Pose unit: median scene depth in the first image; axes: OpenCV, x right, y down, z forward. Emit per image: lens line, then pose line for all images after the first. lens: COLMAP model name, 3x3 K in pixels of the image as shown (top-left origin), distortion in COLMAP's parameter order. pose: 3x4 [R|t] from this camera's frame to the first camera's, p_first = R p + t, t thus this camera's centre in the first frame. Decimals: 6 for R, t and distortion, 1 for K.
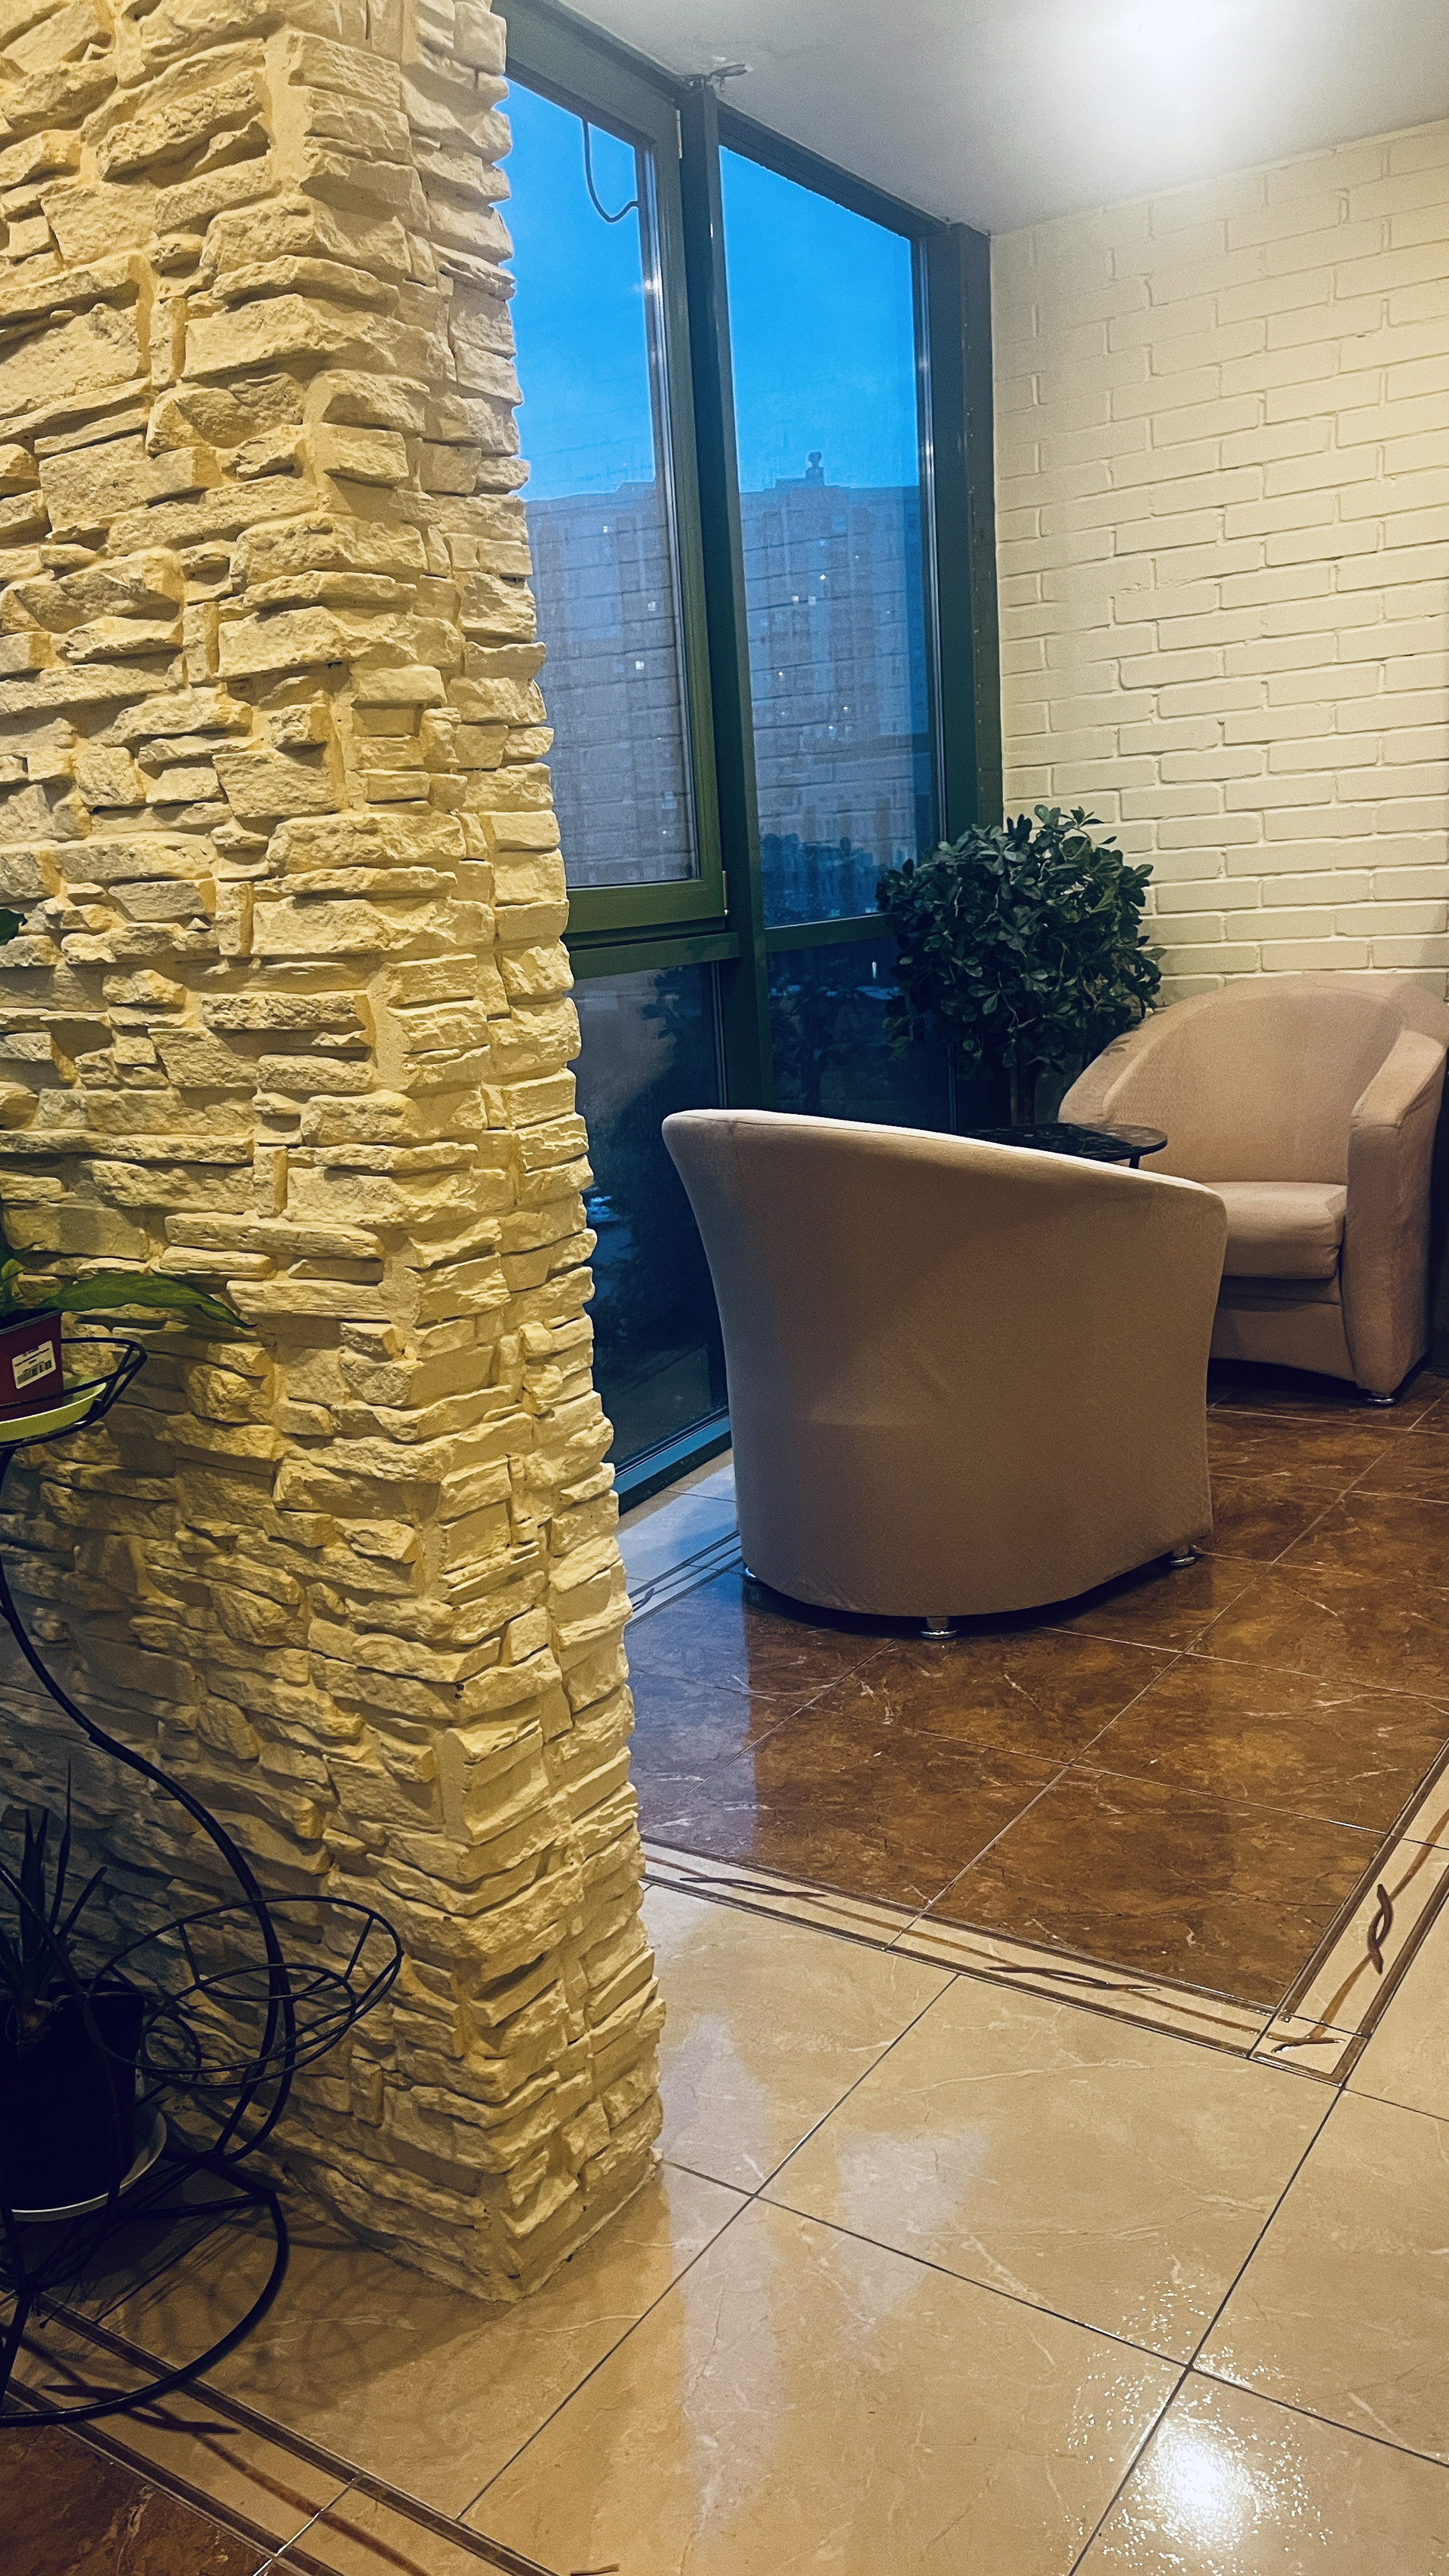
lens RADIAL K [[1924.7, 0, 724.5], [0, 1924.7, 1288.0], [0, 0, 1]] dist [0.034380, -0.004978]
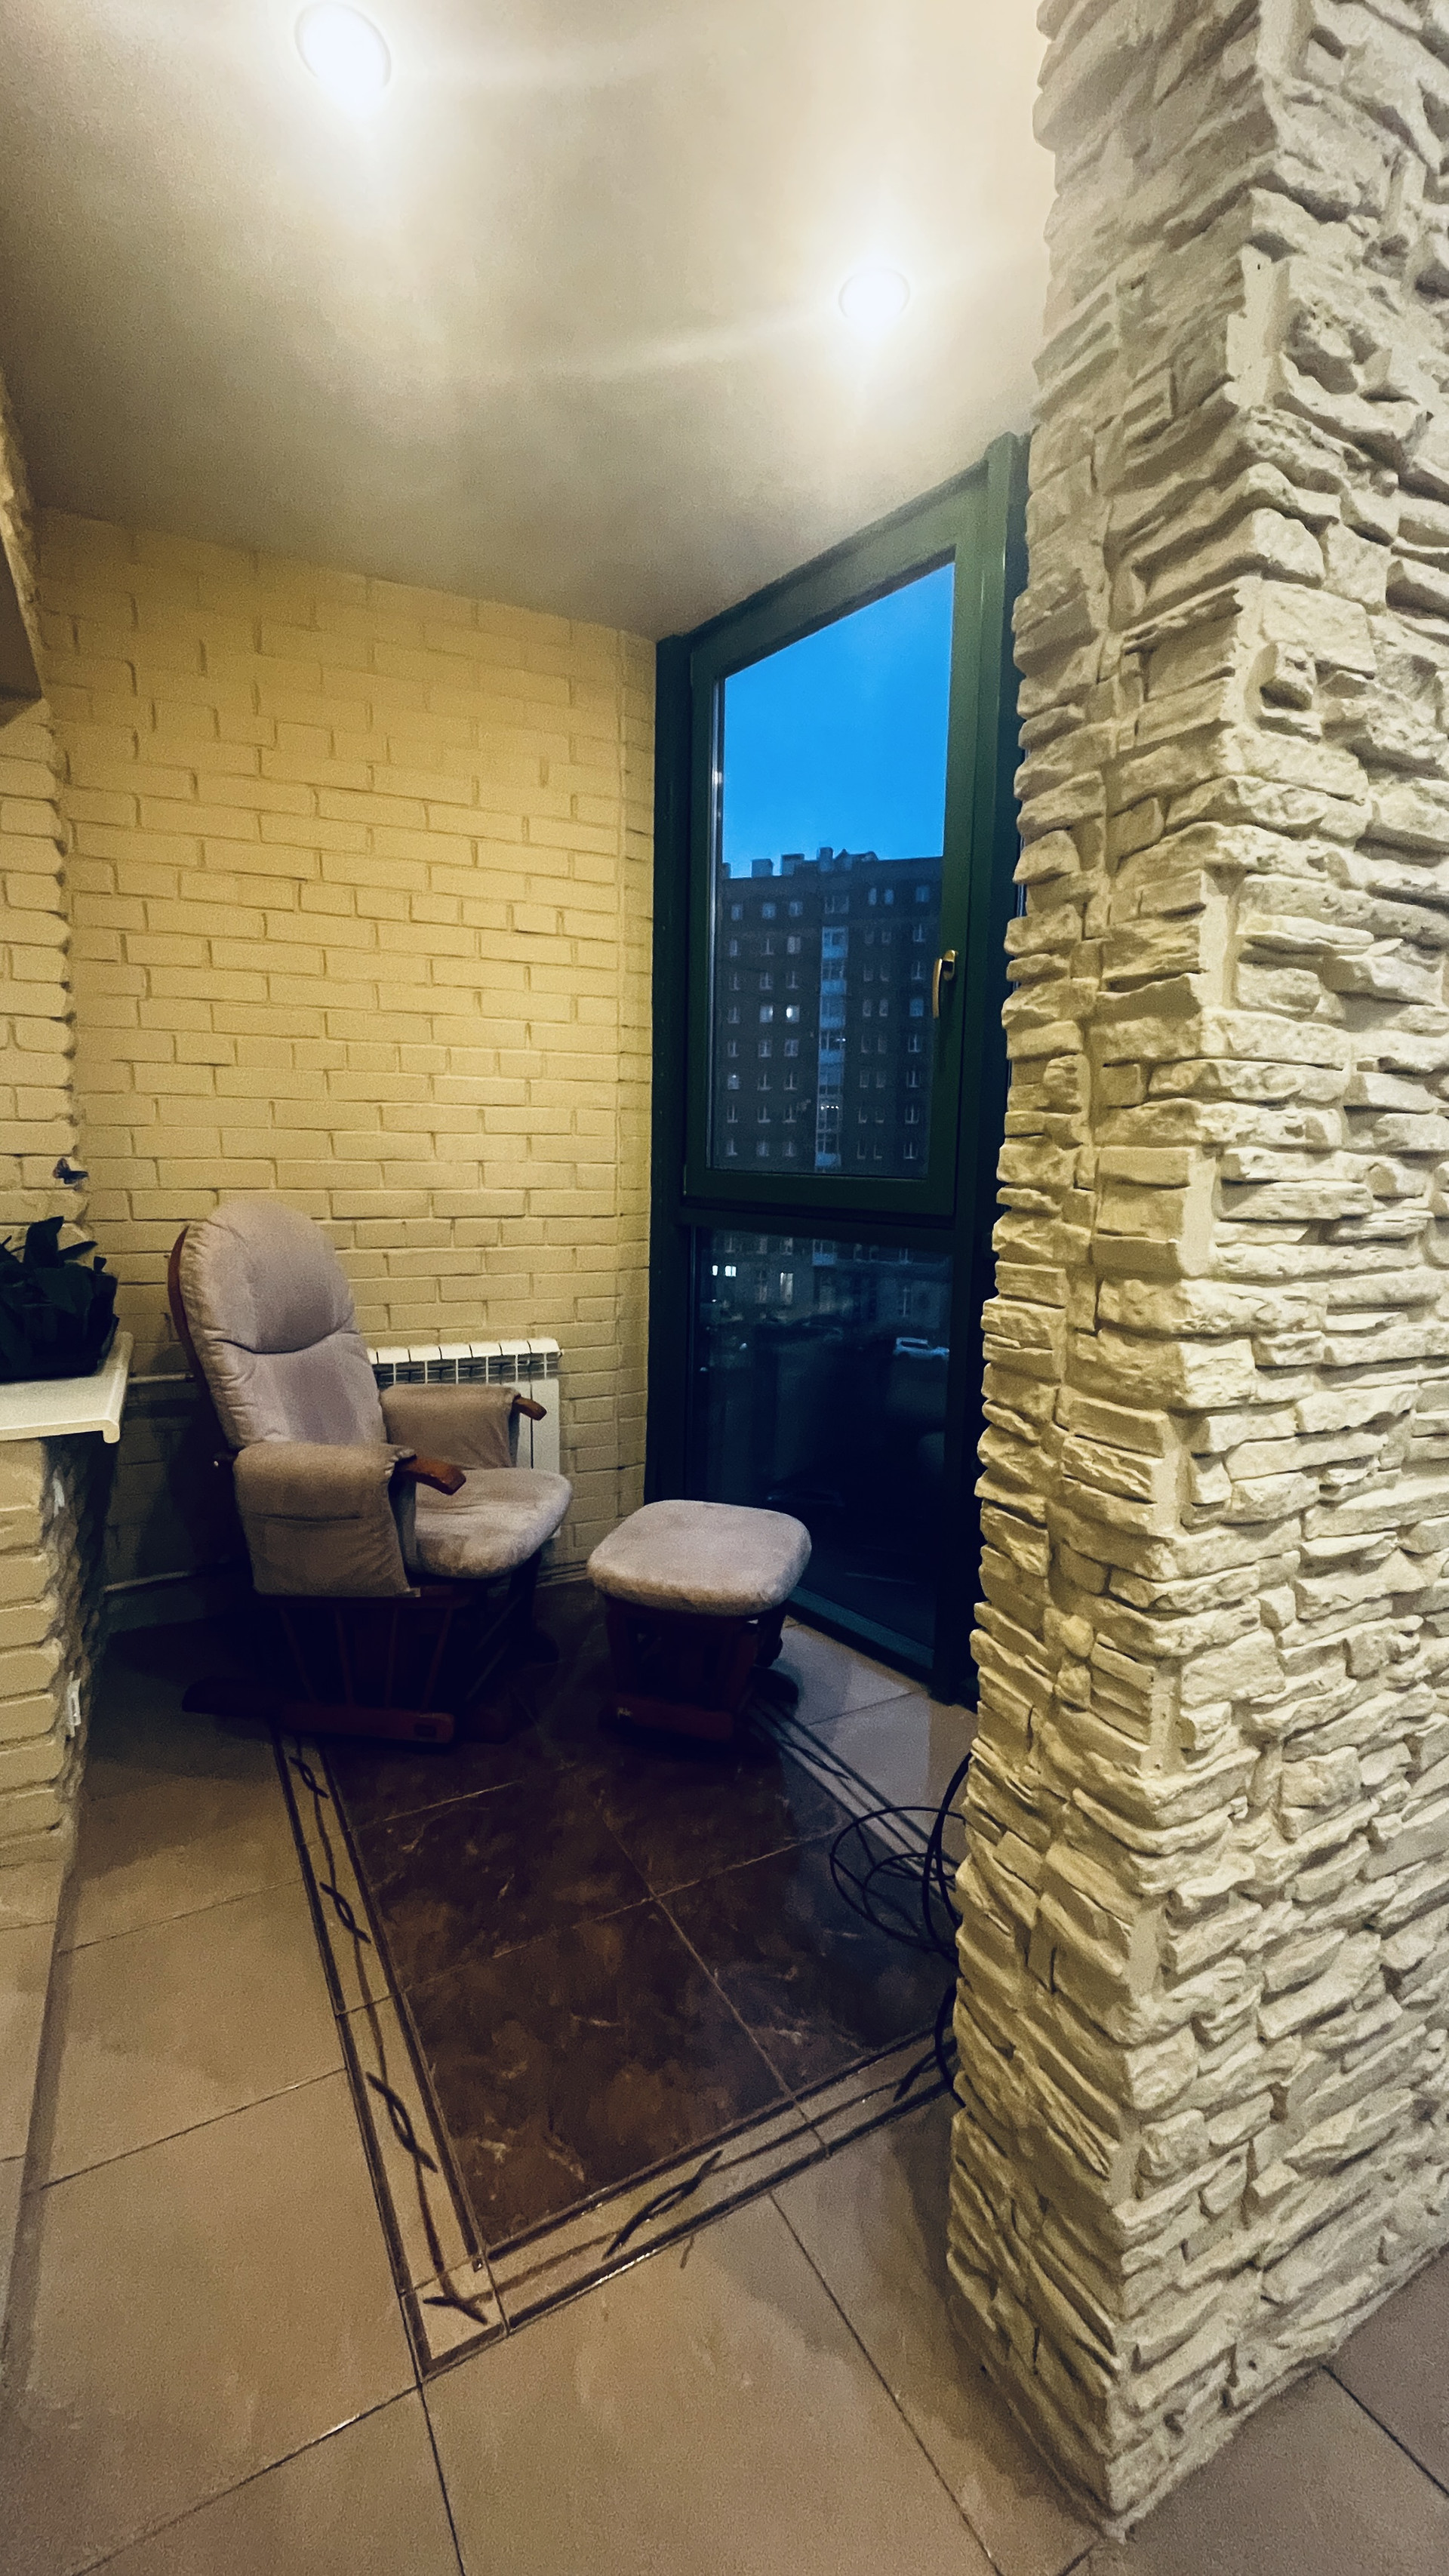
lens RADIAL K [[1064.5, 0, 724.5], [0, 1064.5, 1288.0], [0, 0, 1]] dist [-0.001381, 0.000021]
pose [[-0.458648, 0.172826, -0.871649, 0.489632], [-0.175247, 0.944048, 0.279394, -0.295582], [0.871166, 0.280898, -0.402699, 1.059247]]
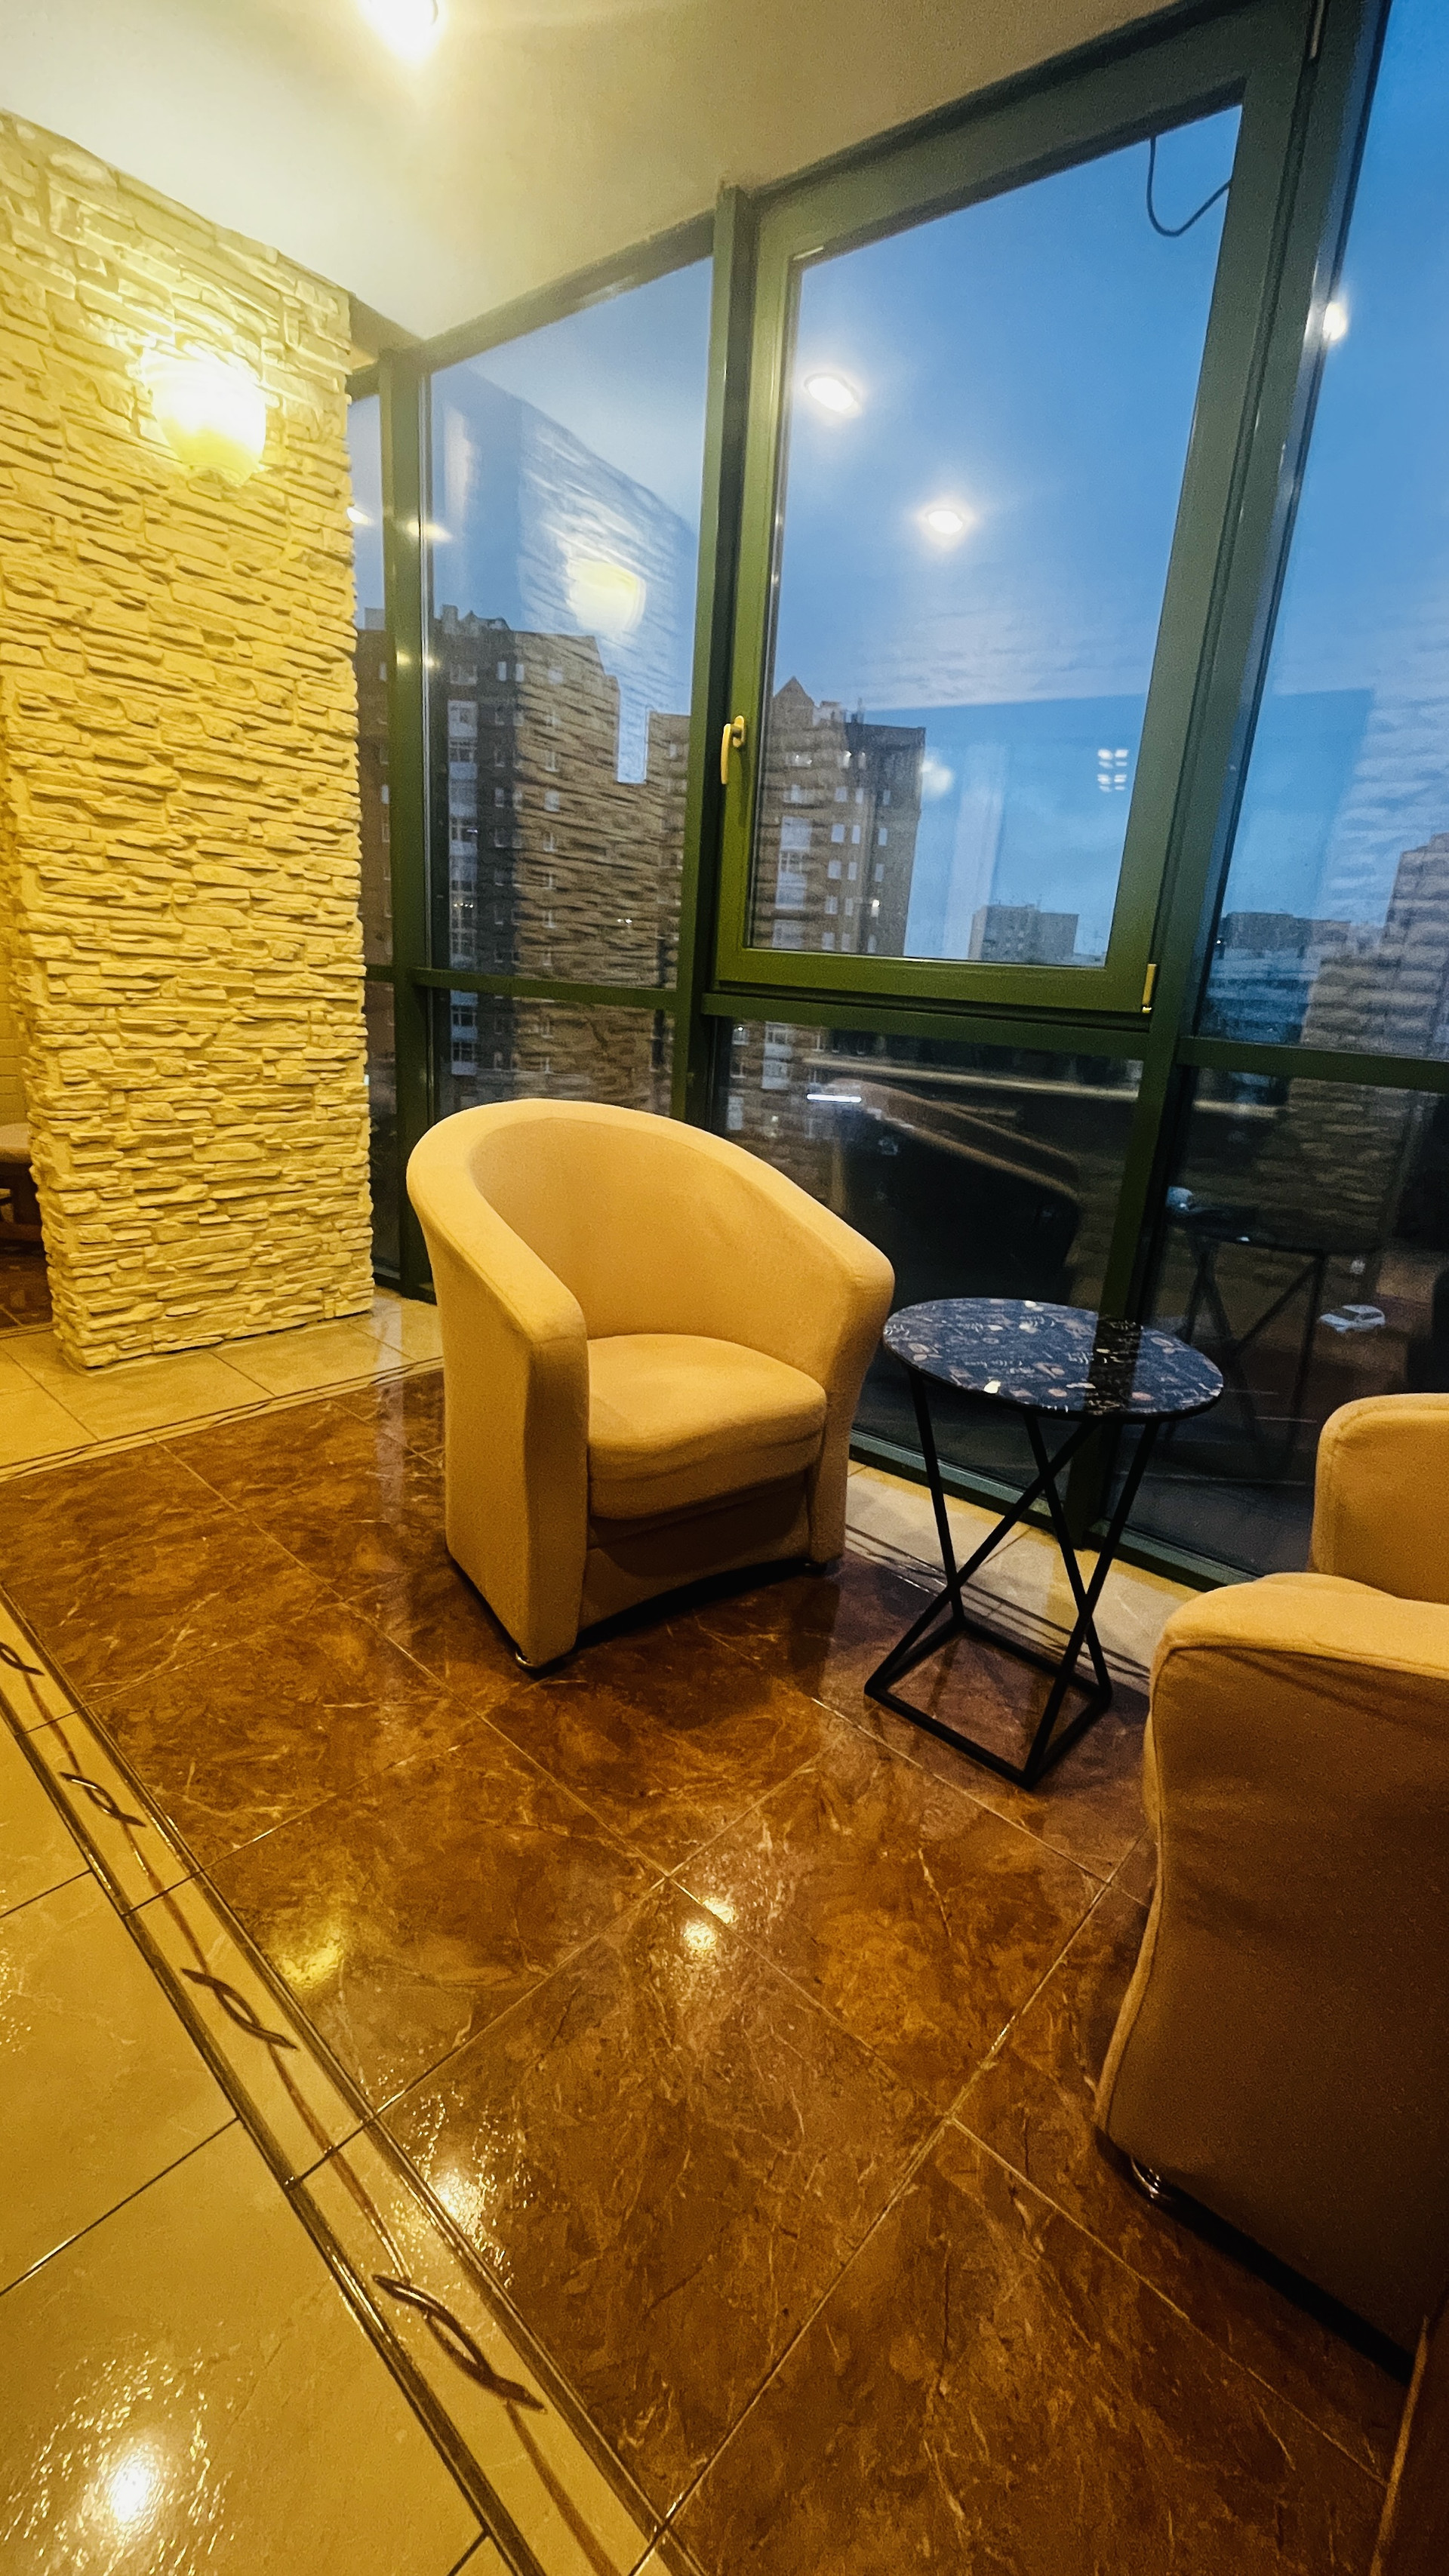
lens RADIAL K [[1064.5, 0, 724.5], [0, 1064.5, 1288.0], [0, 0, 1]] dist [-0.001381, 0.000021]
pose [[-0.163505, 0.335899, -0.927598, 1.423071], [-0.257428, 0.893150, 0.368801, -0.545555], [0.952364, 0.299090, -0.059565, 2.313980]]
